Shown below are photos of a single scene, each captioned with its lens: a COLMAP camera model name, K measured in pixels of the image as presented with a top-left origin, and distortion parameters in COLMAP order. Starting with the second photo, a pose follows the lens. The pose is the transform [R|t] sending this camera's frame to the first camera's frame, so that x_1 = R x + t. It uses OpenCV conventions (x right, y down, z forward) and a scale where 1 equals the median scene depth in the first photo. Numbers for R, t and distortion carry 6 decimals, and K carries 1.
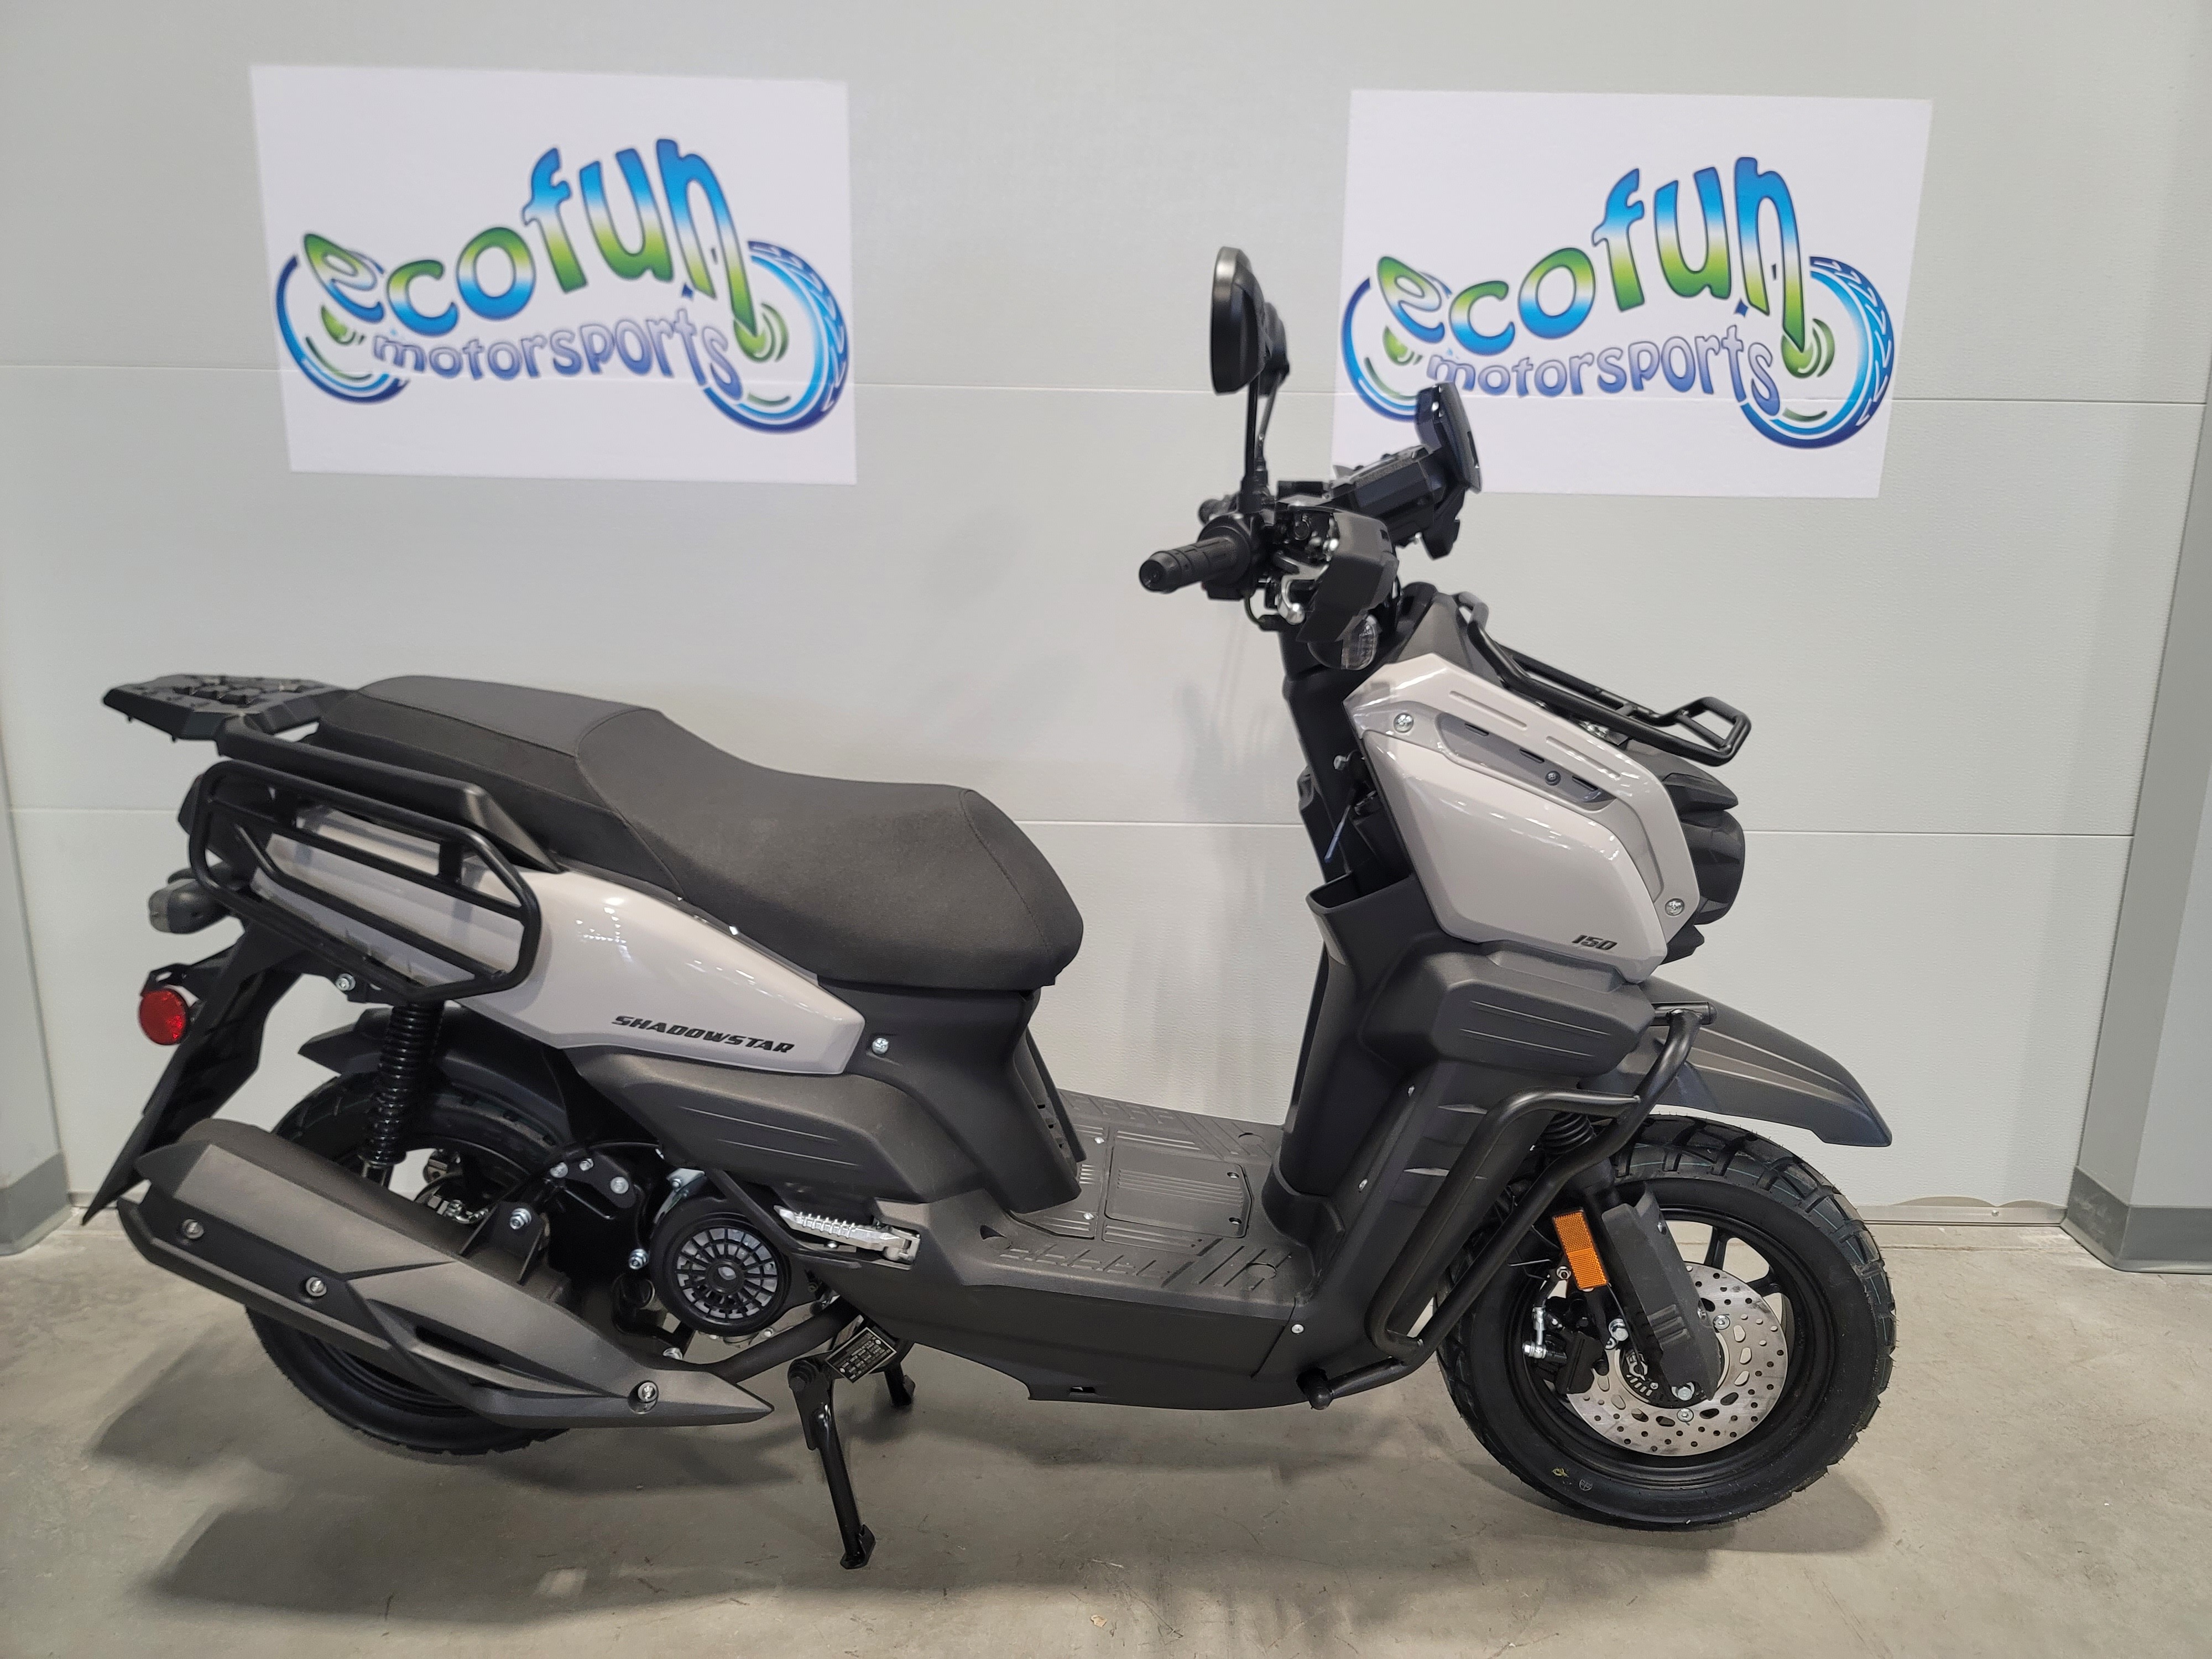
lens RADIAL K [[1603.6, 0, 1116.5], [0, 1603.6, 844.1], [0, 0, 1]] dist [0.099973, -0.086868]
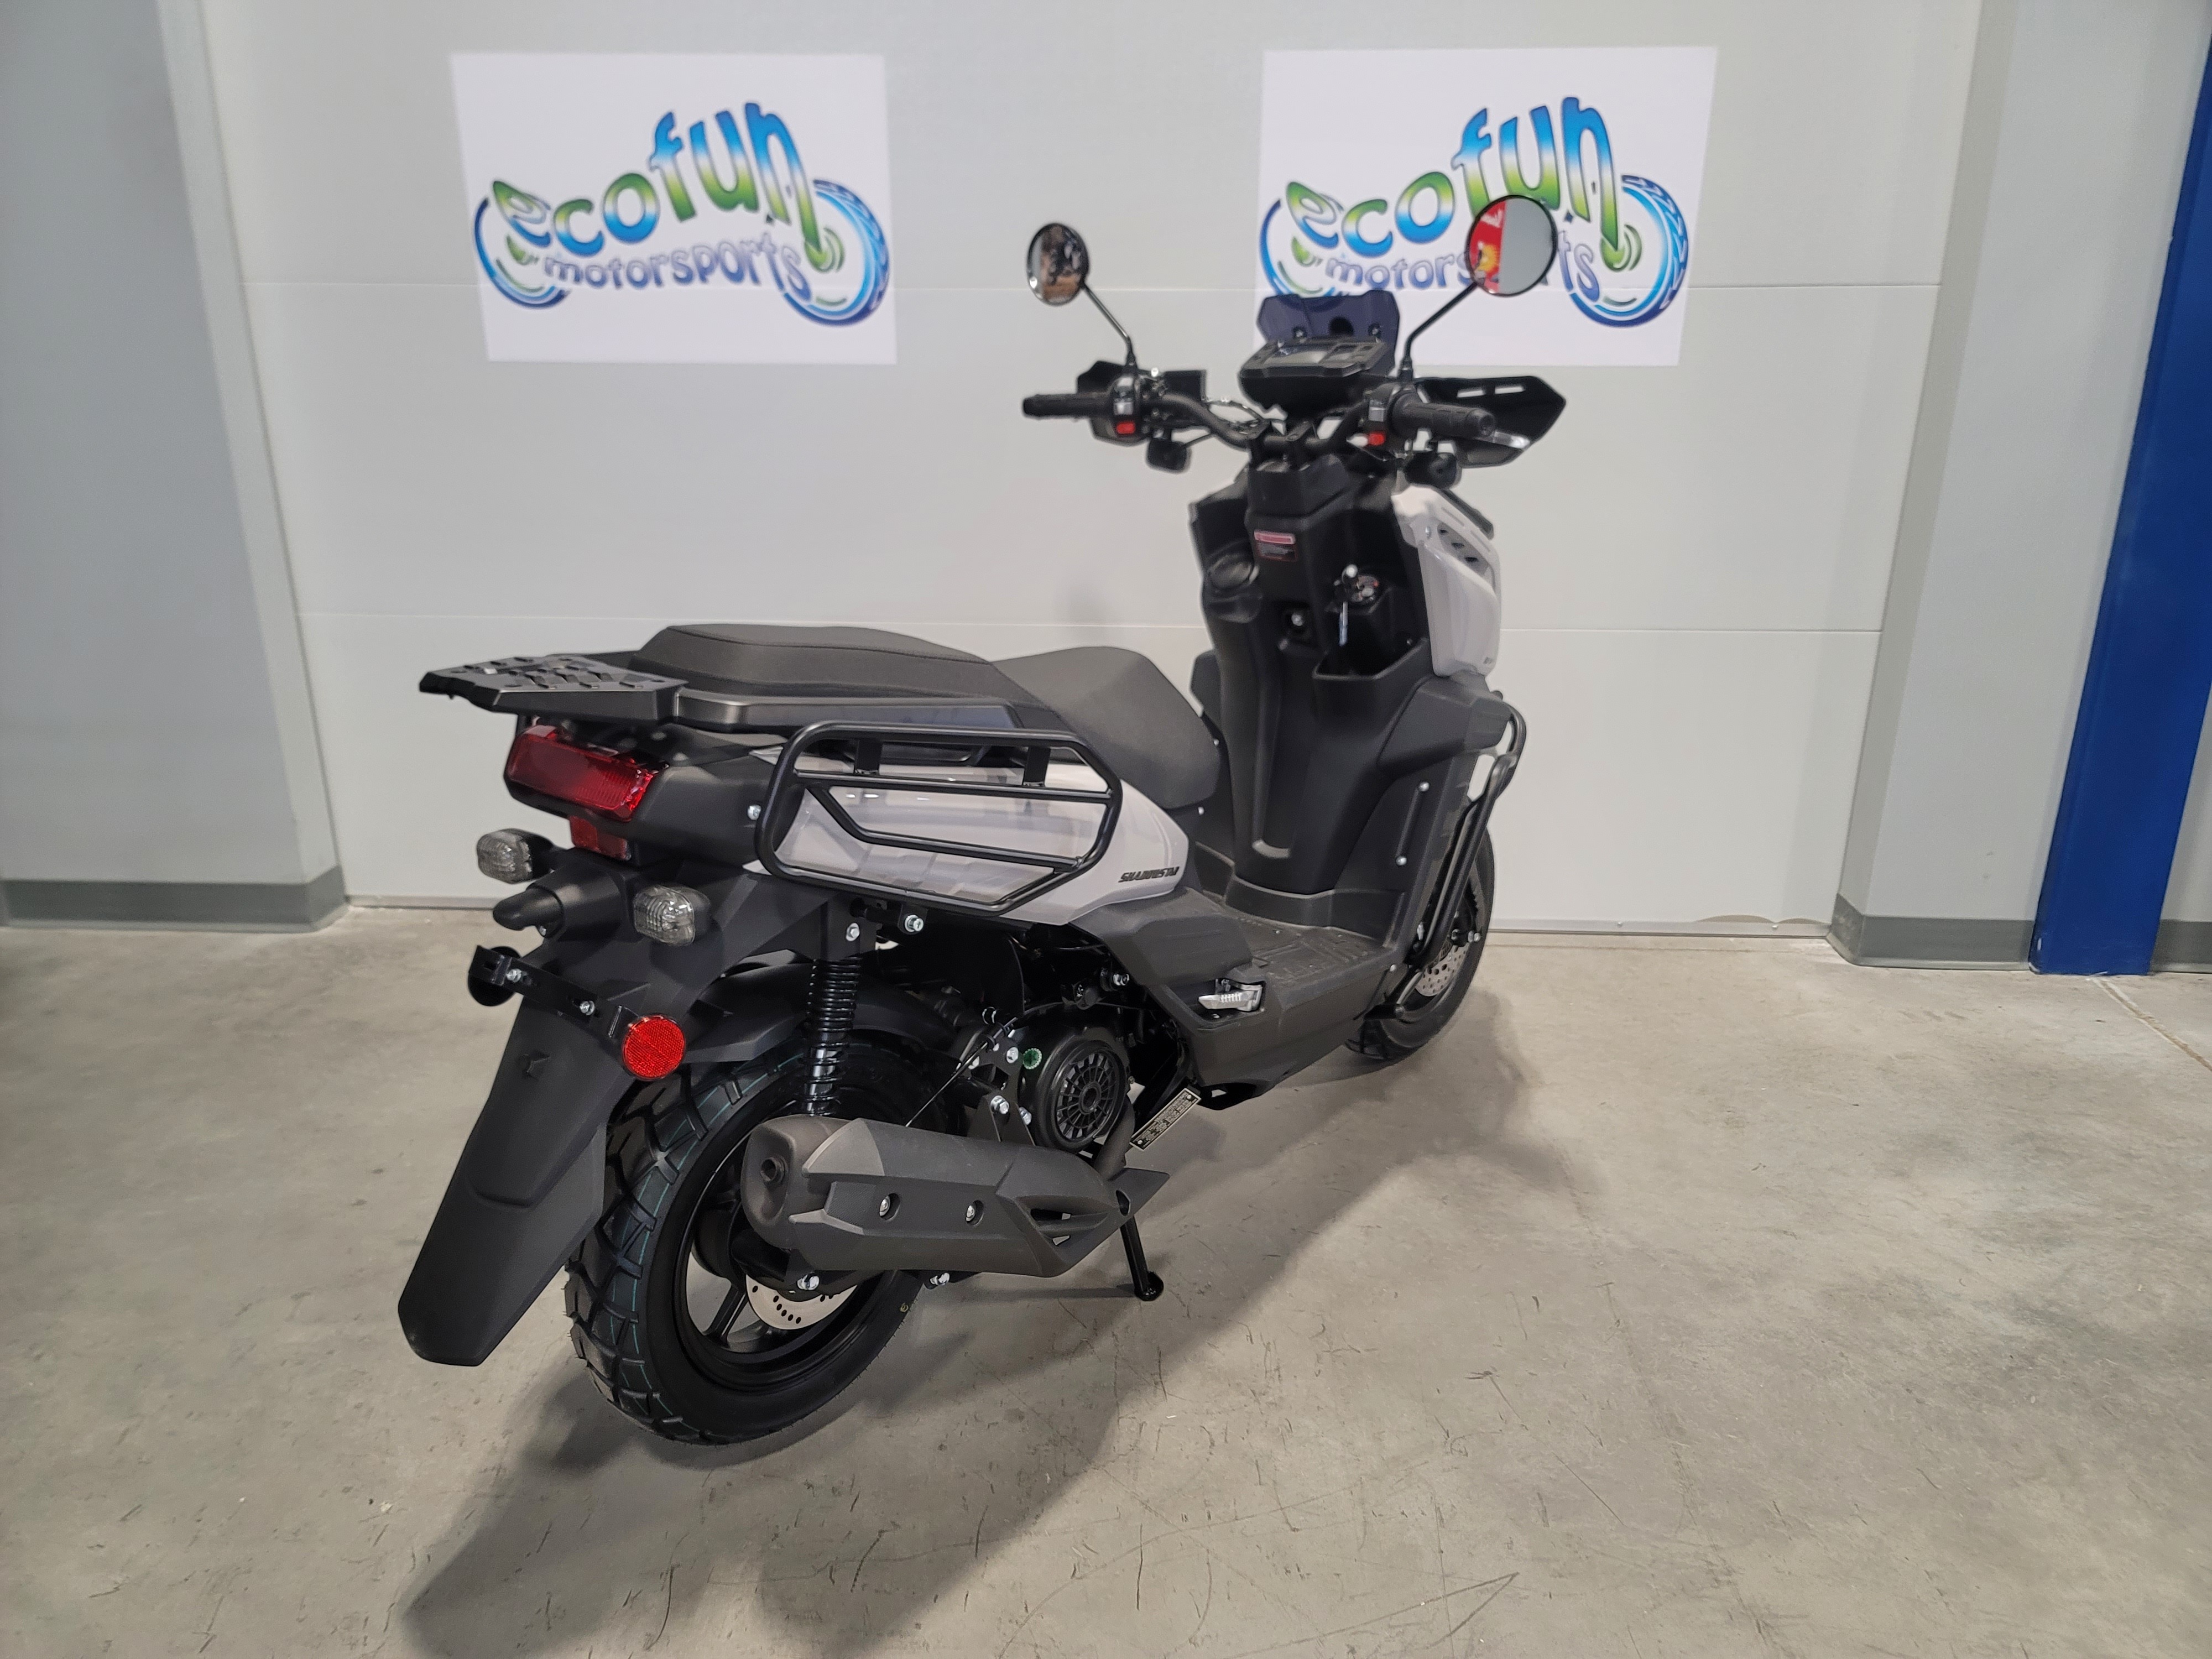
lens RADIAL K [[1603.6, 0, 1107.4], [0, 1603.6, 861.0], [0, 0, 1]] dist [0.099973, -0.086868]
pose [[0.997686, 0.008017, -0.067516, 0.108976], [-0.002145, 0.996242, 0.086591, 0.070680], [0.067957, -0.086246, 0.993954, -0.360388]]
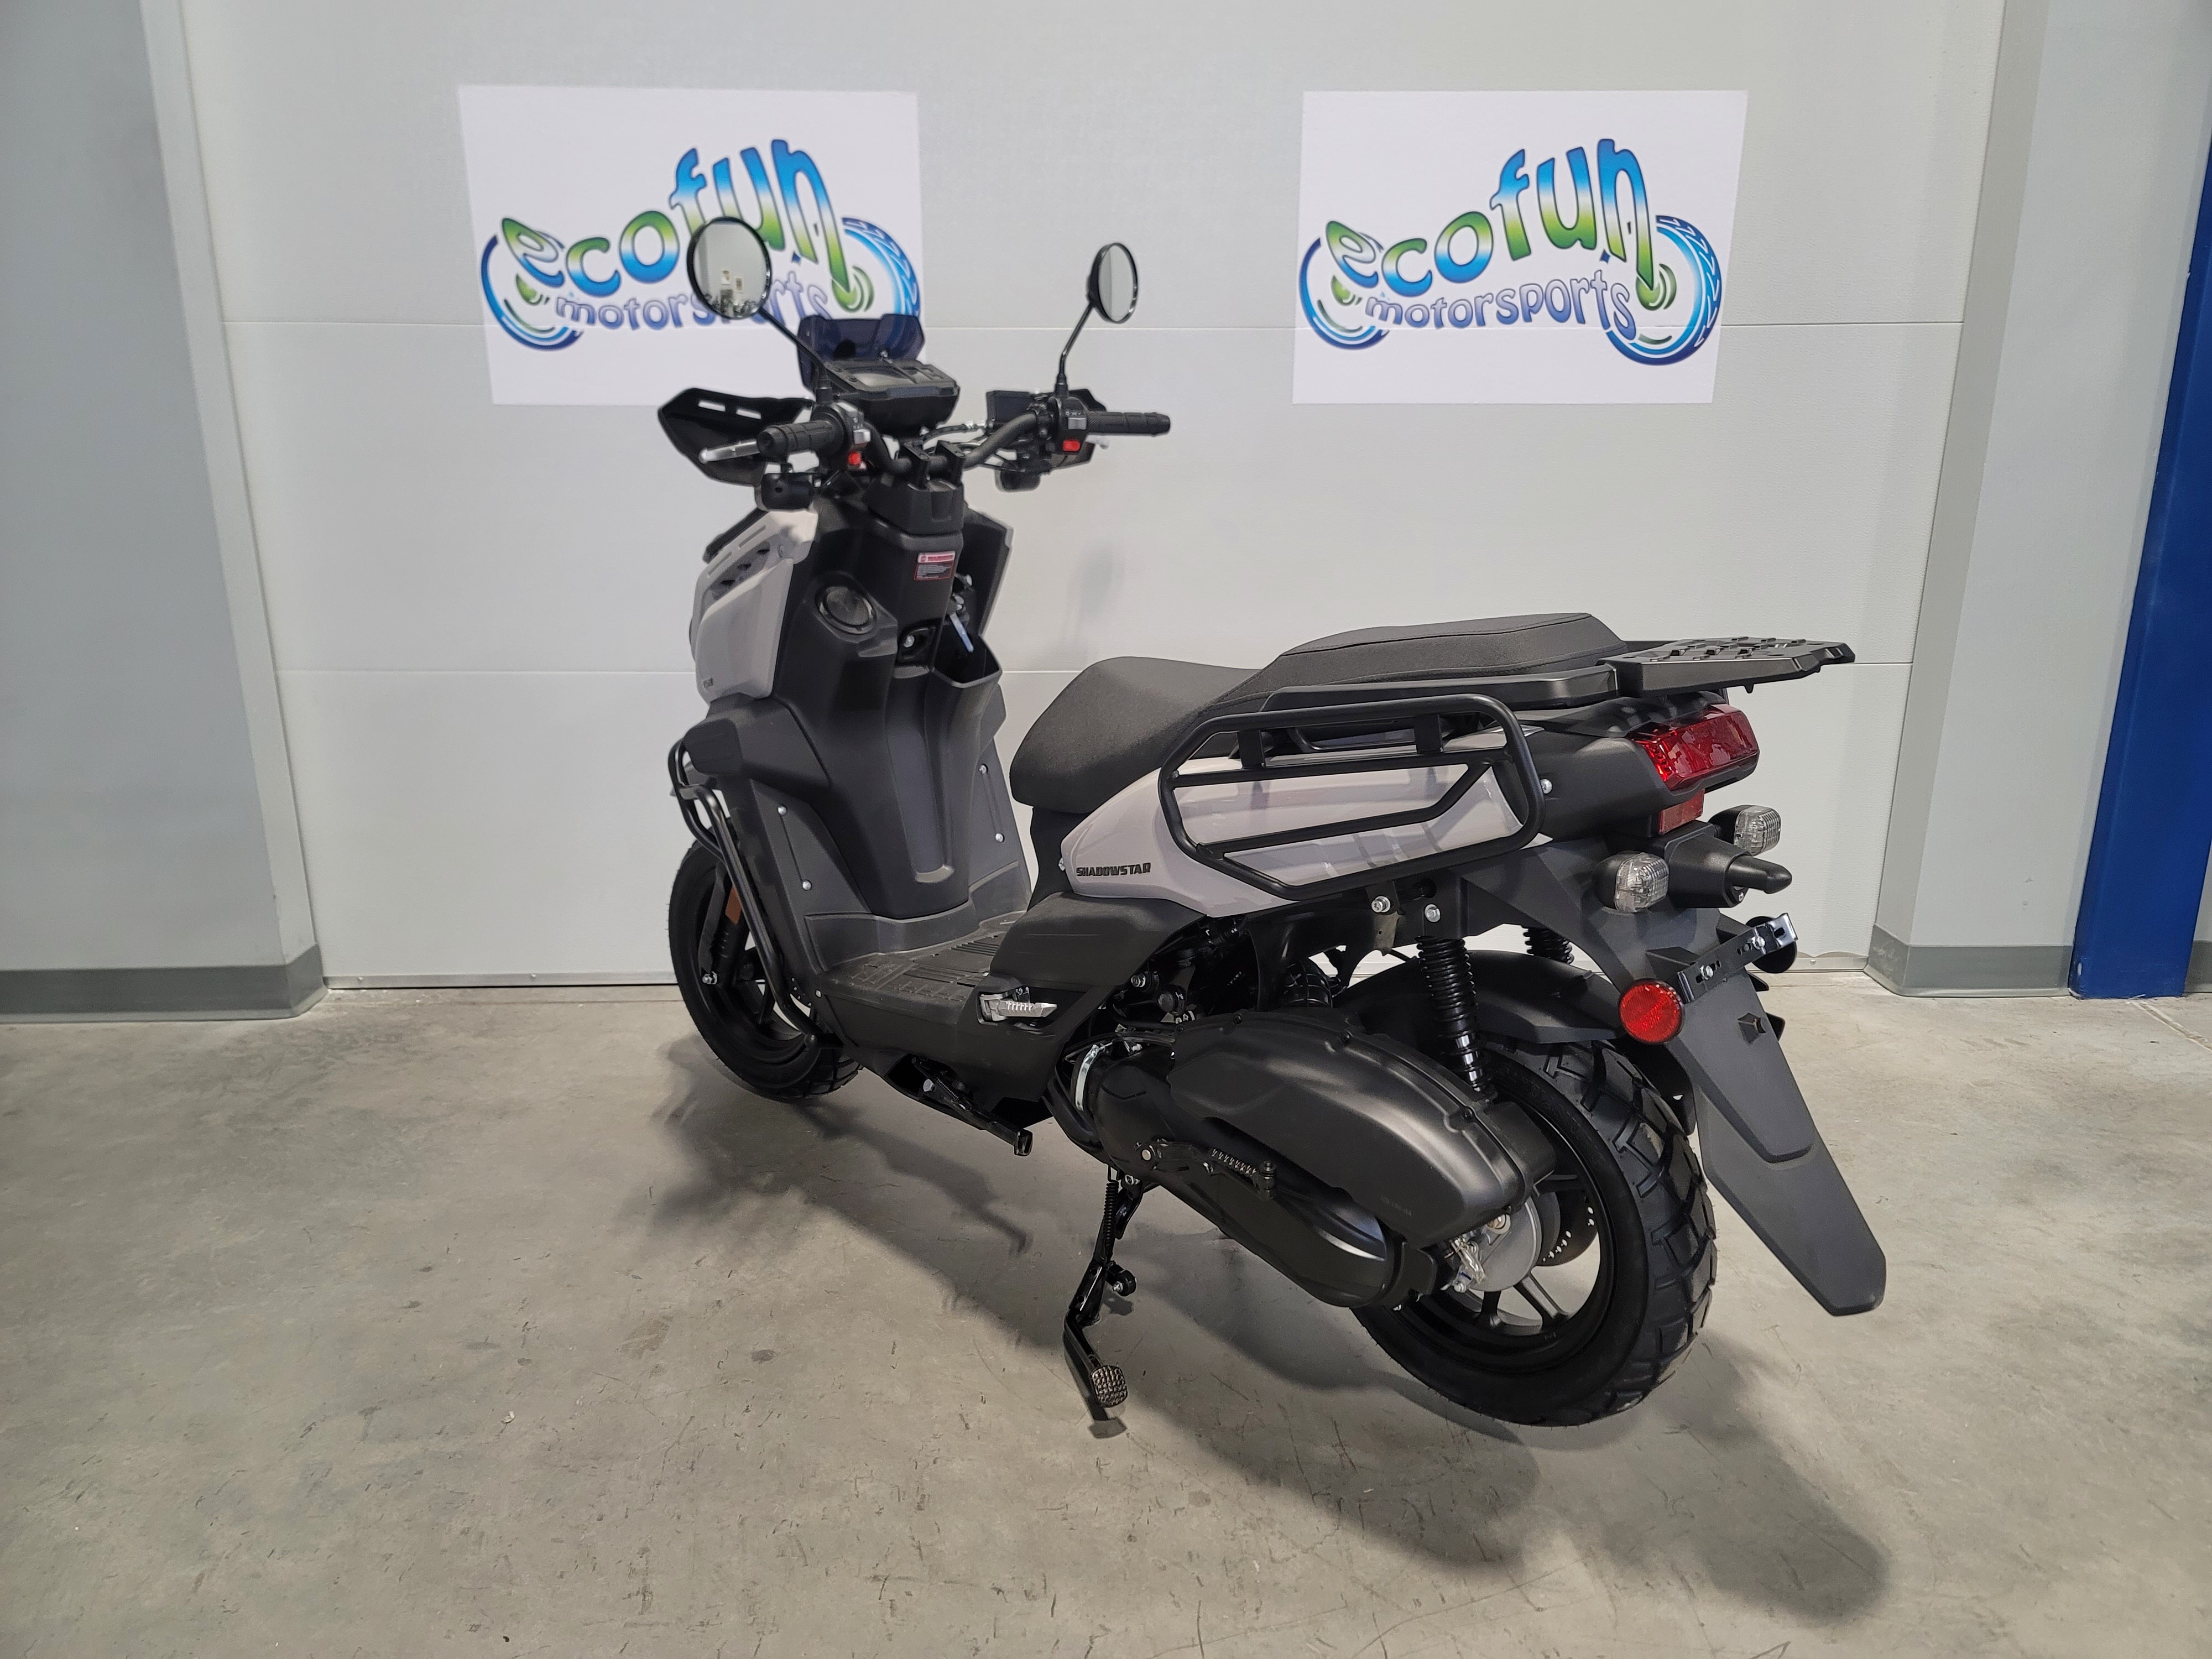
lens RADIAL K [[1603.6, 0, 1111.0], [0, 1603.6, 855.4], [0, 0, 1]] dist [0.099973, -0.086868]
pose [[0.999673, -0.022147, 0.012755, -0.039081], [0.021671, 0.999104, 0.036362, 0.094224], [-0.013548, -0.036073, 0.999257, -0.315194]]
